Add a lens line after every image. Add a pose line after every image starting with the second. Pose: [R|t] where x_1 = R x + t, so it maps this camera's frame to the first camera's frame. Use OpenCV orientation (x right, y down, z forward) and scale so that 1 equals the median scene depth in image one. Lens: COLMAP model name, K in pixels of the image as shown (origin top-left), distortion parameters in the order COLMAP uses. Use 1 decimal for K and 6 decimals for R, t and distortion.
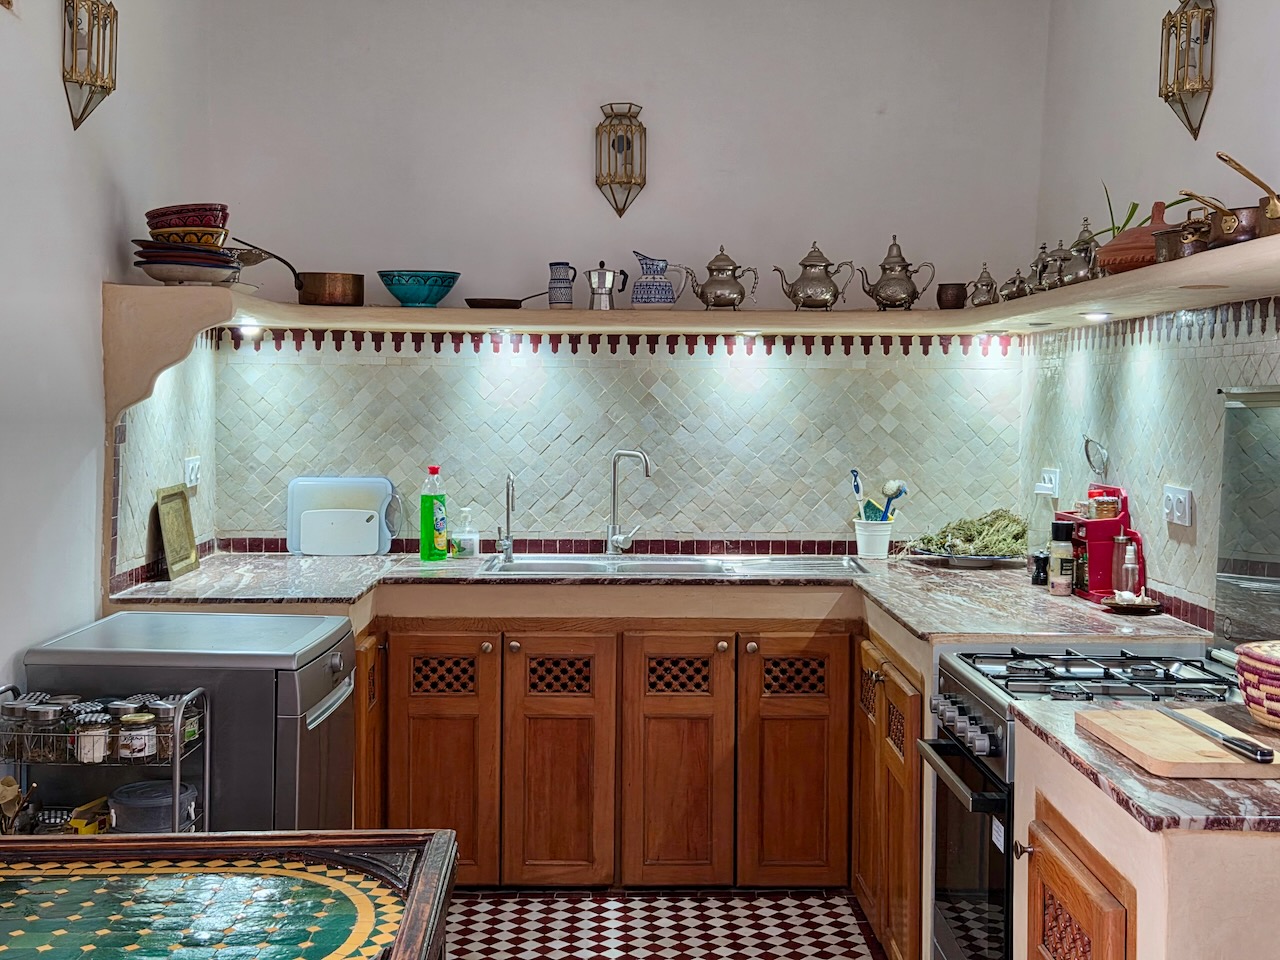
lens RADIAL K [[1460.9, 0, 640.0], [0, 1460.9, 481.2], [0, 0, 1]] dist [0.080376, 0.000000]
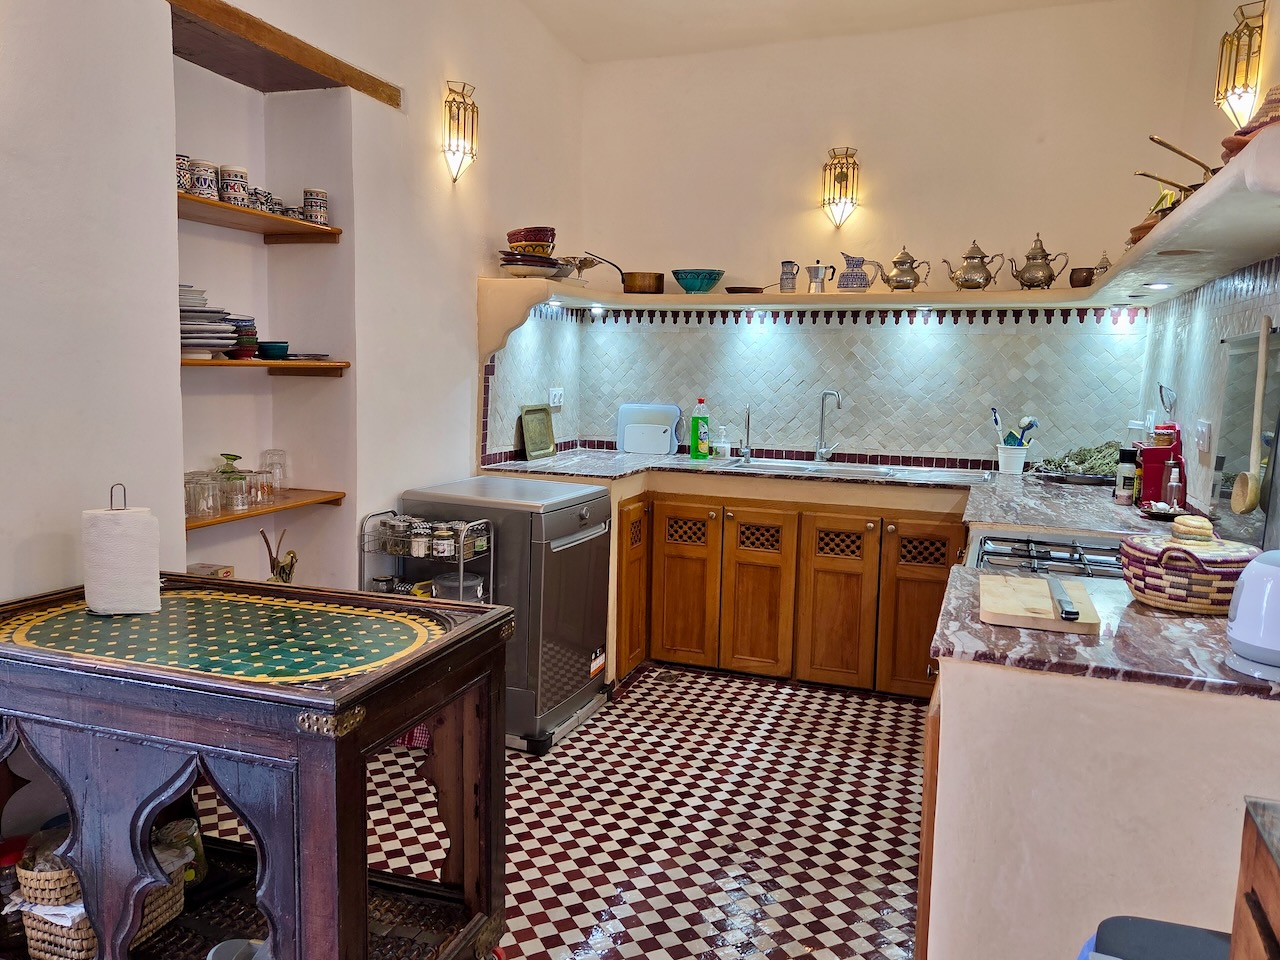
lens RADIAL K [[934.9, 0, 637.5], [0, 934.9, 480.4], [0, 0, 1]] dist [0.078926, -0.027279]
pose [[0.934823, 0.057782, -0.350382, 0.161341], [-0.036456, 0.997076, 0.067165, 0.013704], [0.353239, -0.050014, 0.934195, 0.055354]]
